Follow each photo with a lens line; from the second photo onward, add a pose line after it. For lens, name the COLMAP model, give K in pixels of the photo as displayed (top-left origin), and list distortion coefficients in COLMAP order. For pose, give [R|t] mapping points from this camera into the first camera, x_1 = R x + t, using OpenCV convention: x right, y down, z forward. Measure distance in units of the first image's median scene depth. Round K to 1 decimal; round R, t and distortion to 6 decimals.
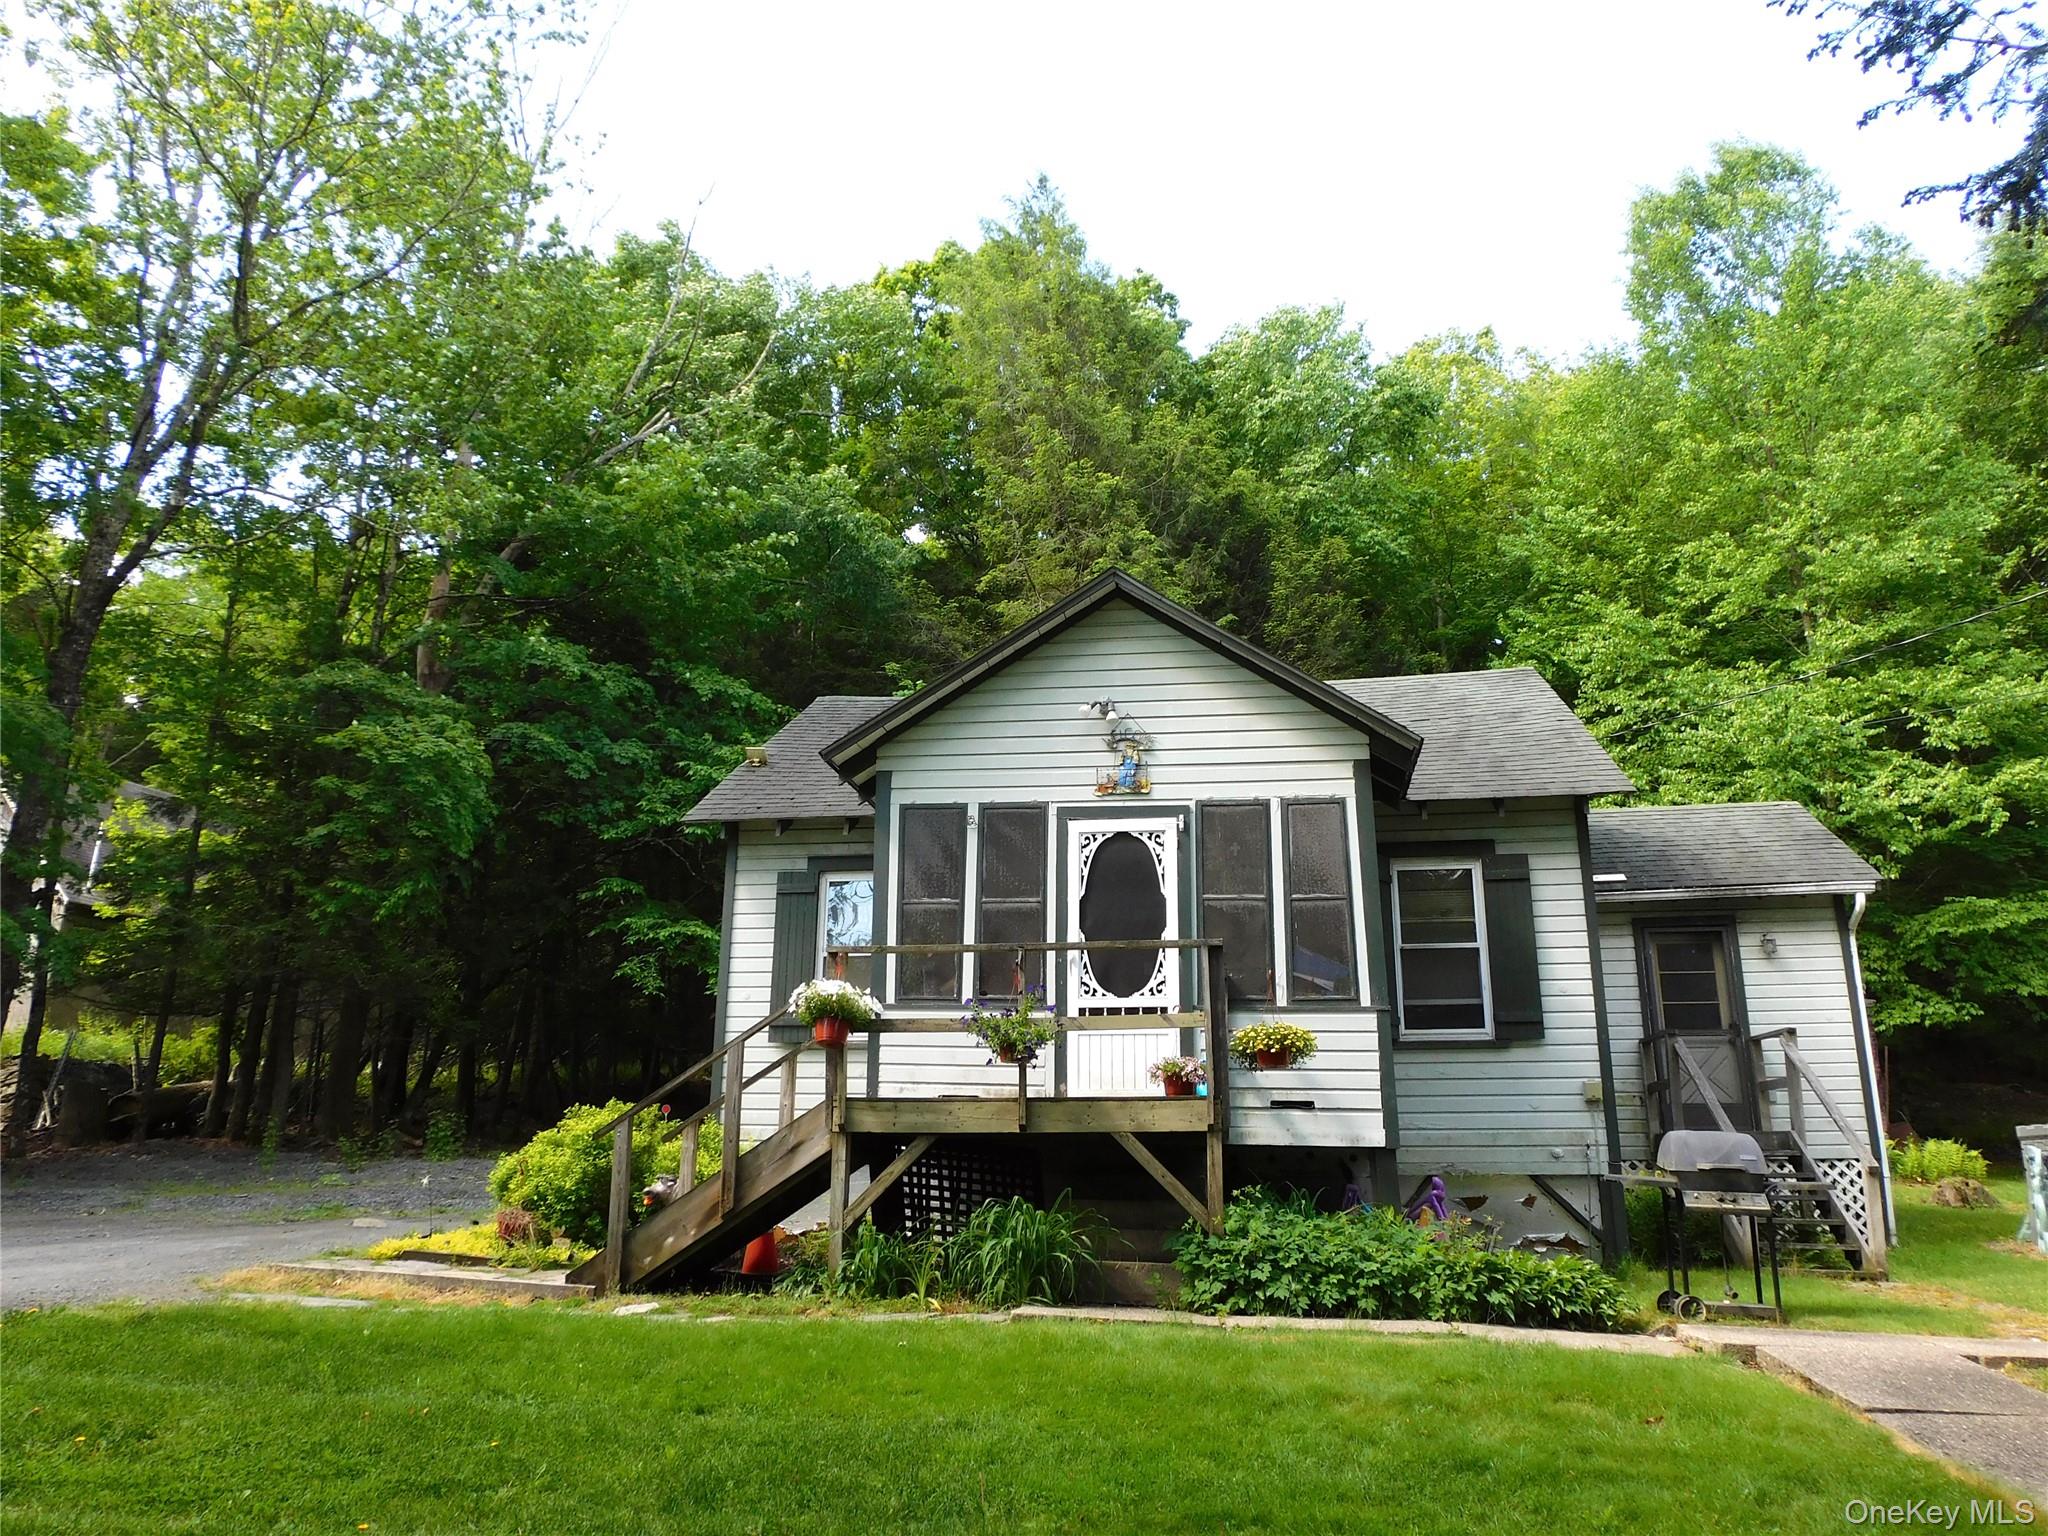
lens RADIAL K [[1530.5, 0, 1011.4], [0, 1530.5, 762.3], [0, 0, 1]] dist [0.008954, -0.018469]
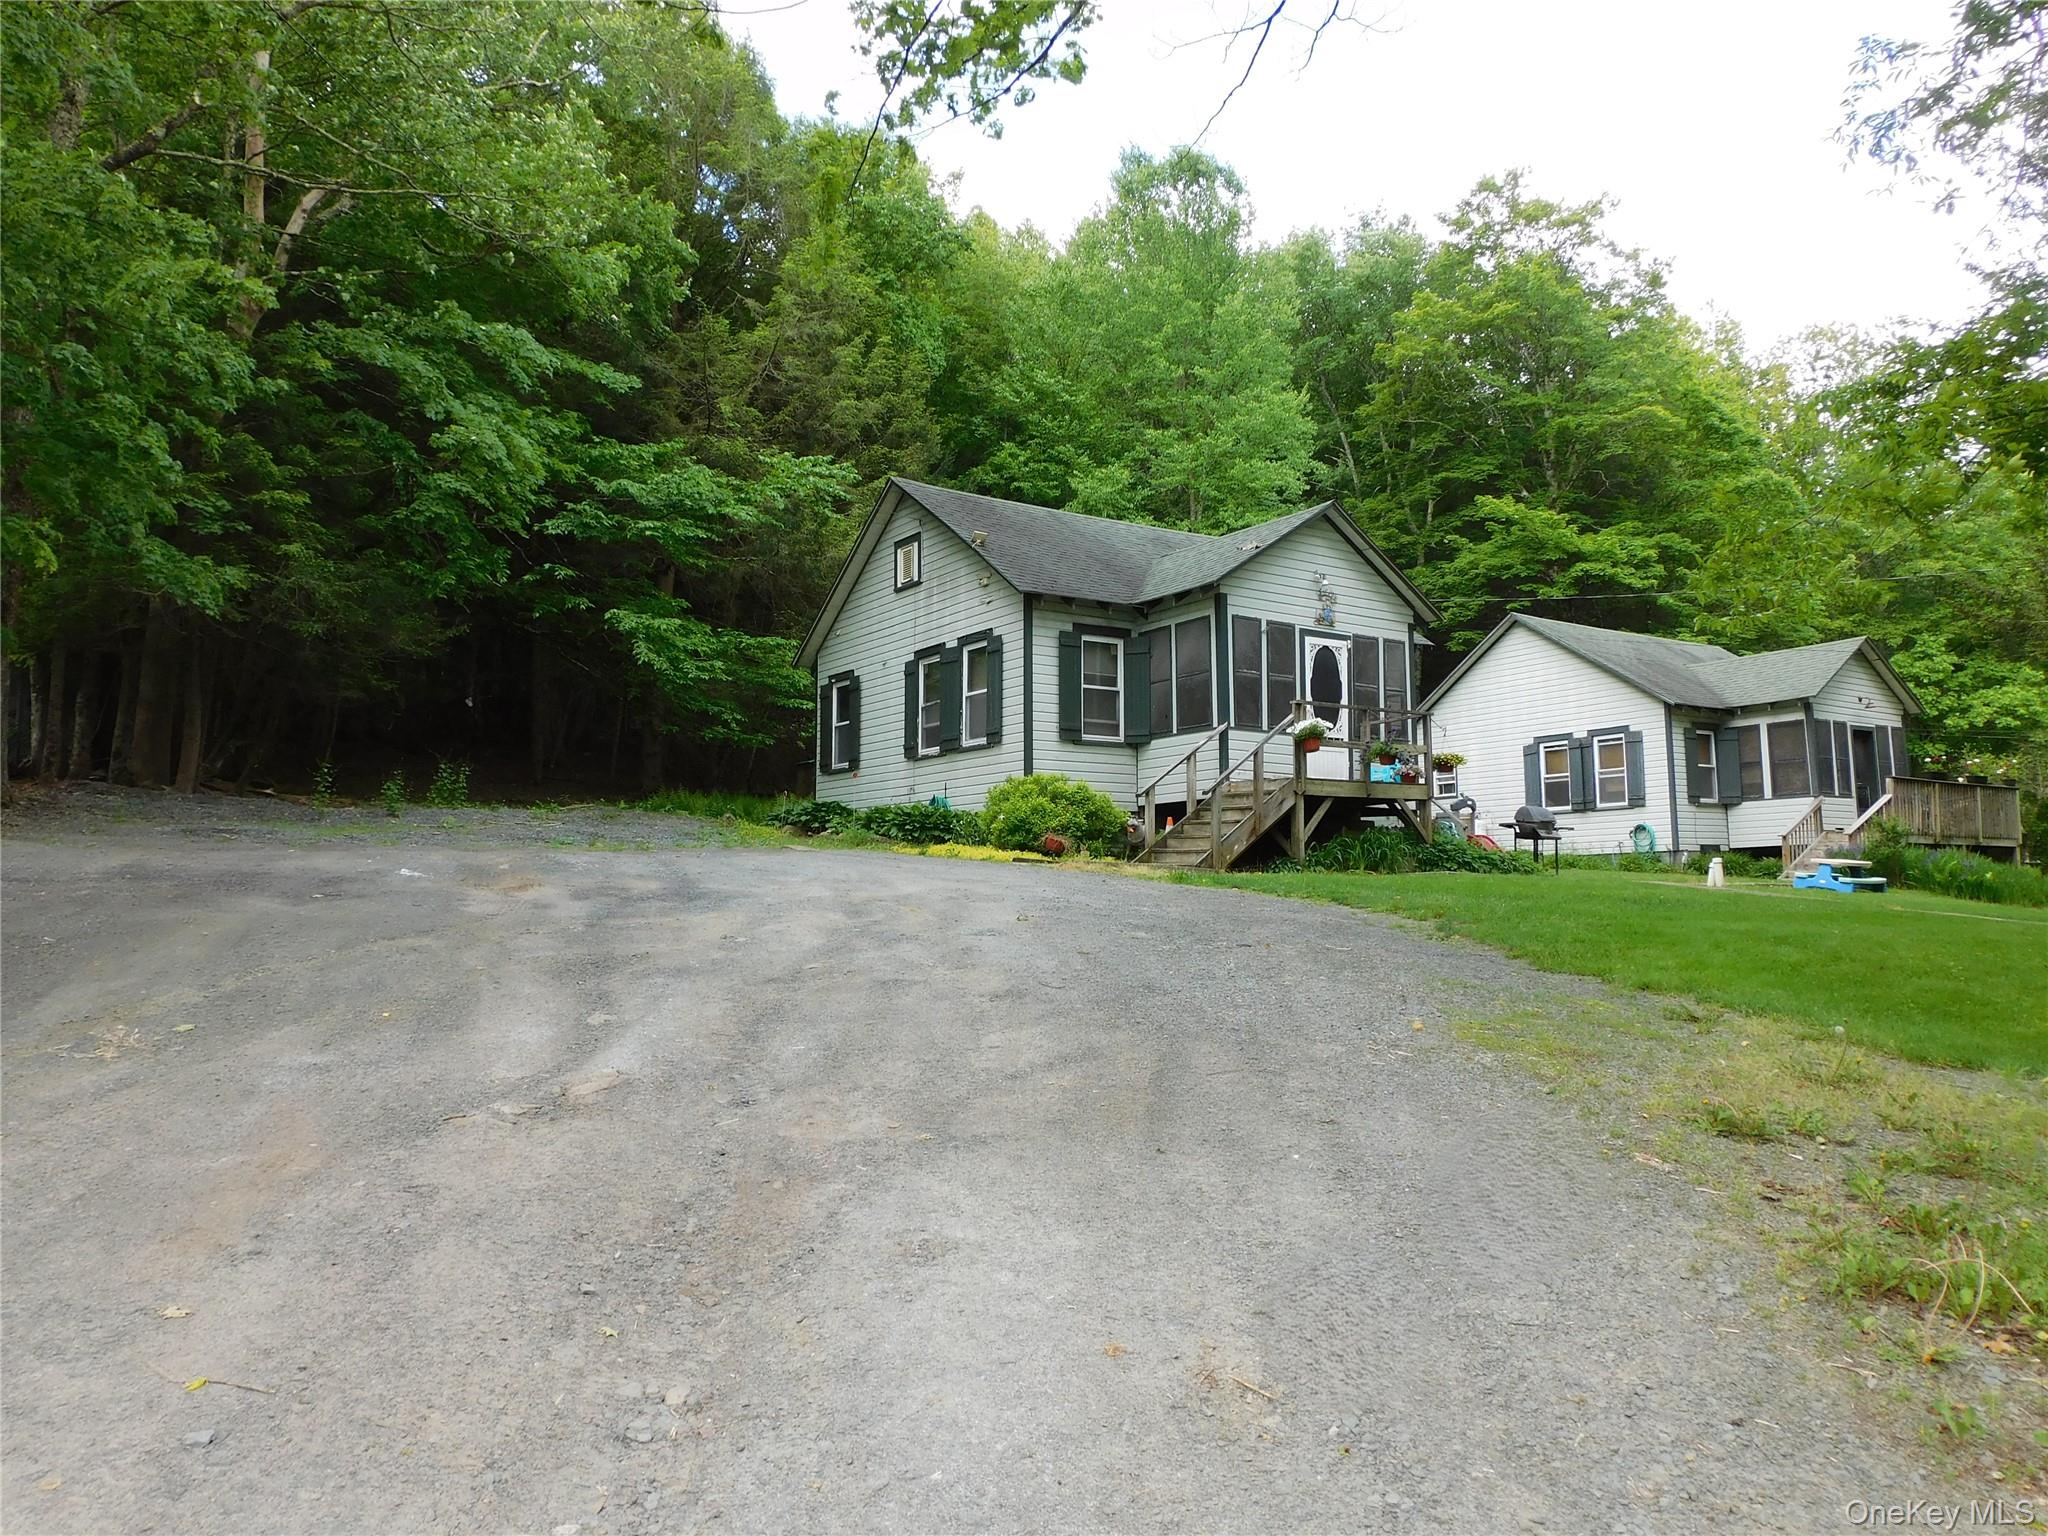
lens RADIAL K [[1530.5, 0, 1015.1], [0, 1530.5, 774.9], [0, 0, 1]] dist [0.008954, -0.018469]
pose [[0.733997, 0.040882, 0.677921, -1.483134], [-0.184797, 0.972546, 0.141434, 0.003910], [-0.653528, -0.229090, 0.721401, -0.155190]]
